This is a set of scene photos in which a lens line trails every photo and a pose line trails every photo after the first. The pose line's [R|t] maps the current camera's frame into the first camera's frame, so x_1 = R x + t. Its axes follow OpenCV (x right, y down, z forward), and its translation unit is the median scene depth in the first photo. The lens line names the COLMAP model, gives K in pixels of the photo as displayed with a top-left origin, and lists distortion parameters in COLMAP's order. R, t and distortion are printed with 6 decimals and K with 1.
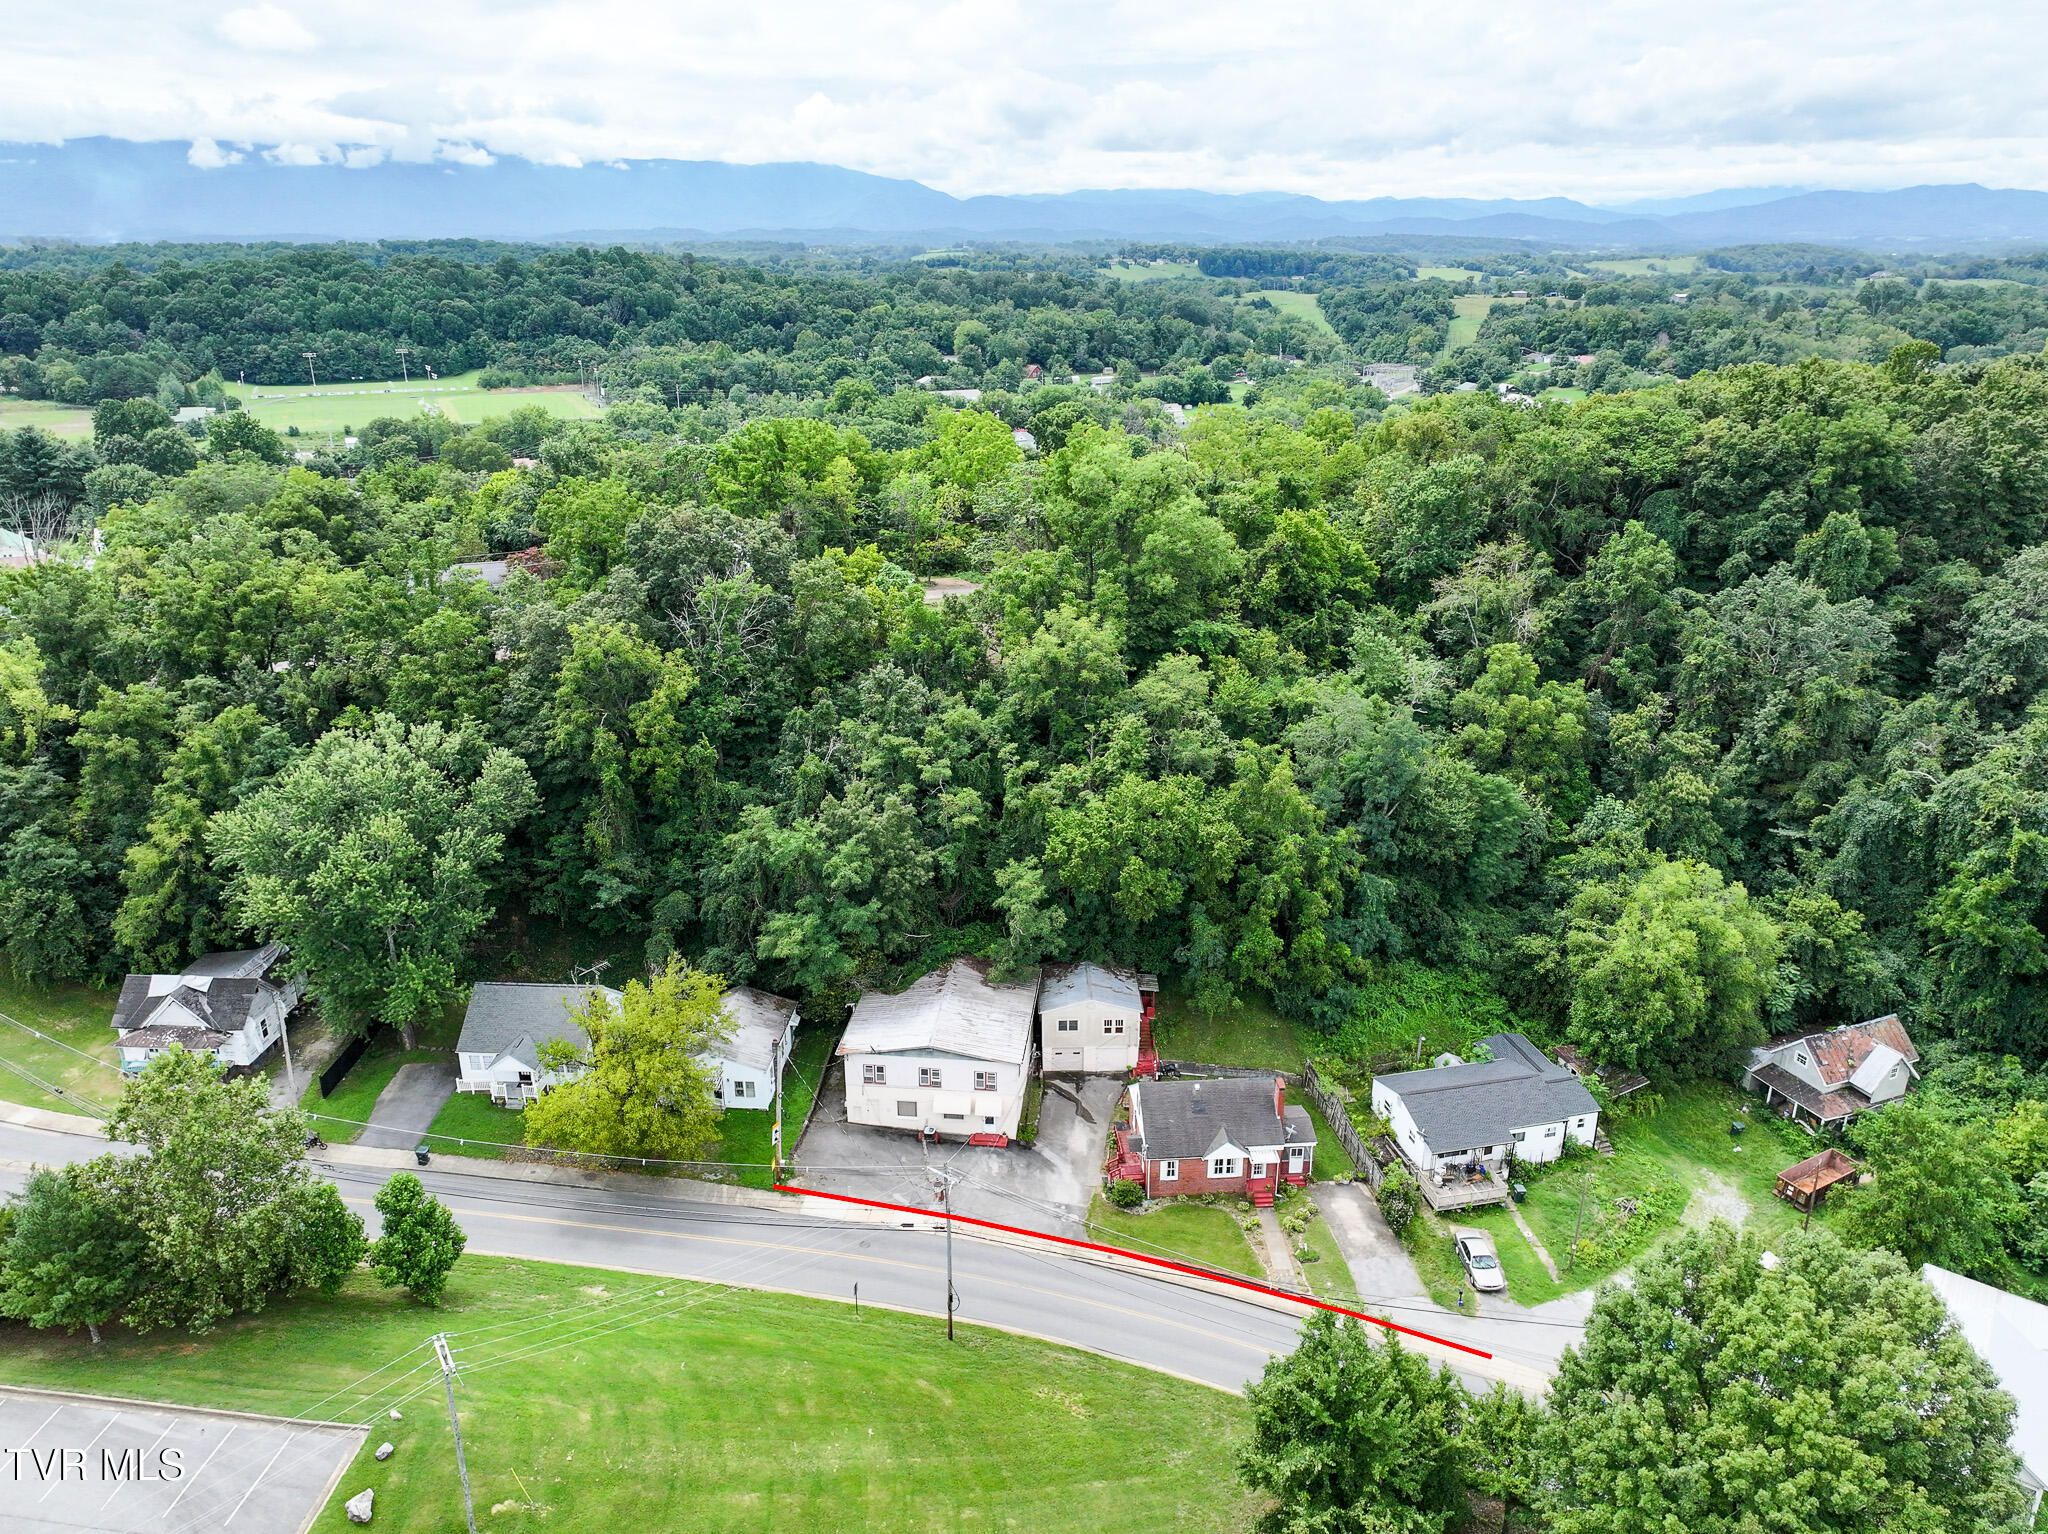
lens RADIAL K [[1435.7, 0, 1031.7], [0, 1435.7, 760.5], [0, 0, 1]] dist [0.000653, 0.008719]
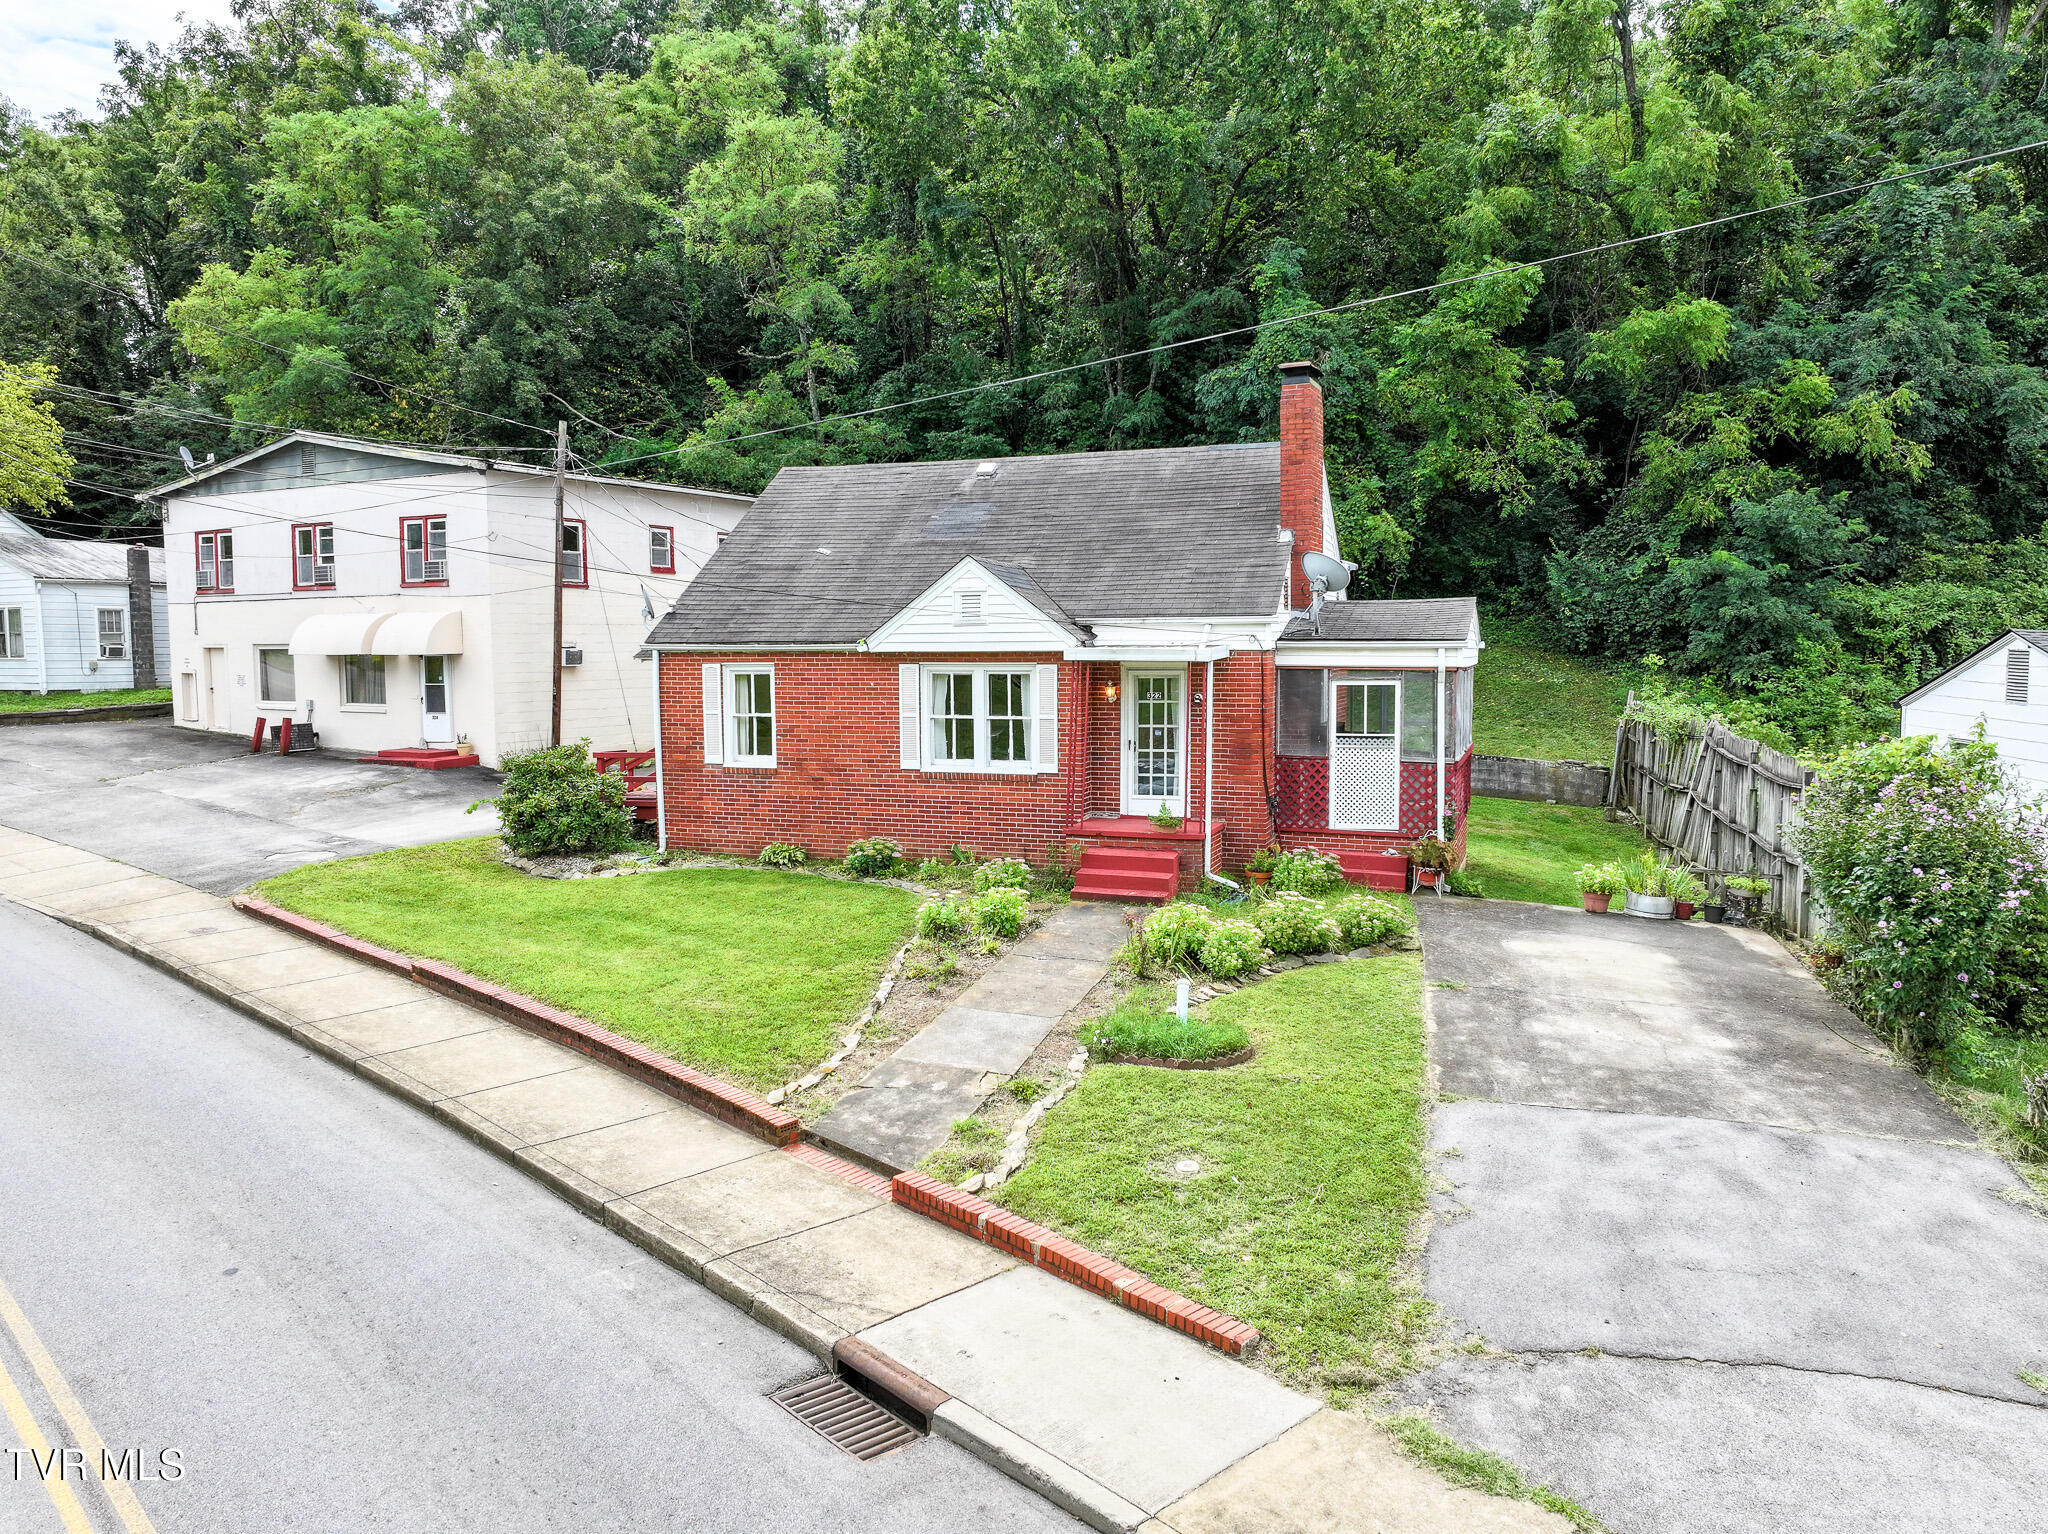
lens RADIAL K [[1435.7, 0, 1031.7], [0, 1435.7, 760.5], [0, 0, 1]] dist [0.000653, 0.008719]
pose [[0.911906, 0.027671, -0.409465, 0.204750], [-0.140083, 0.958790, -0.247181, 0.306853], [0.385751, 0.282765, 0.878203, 0.744037]]
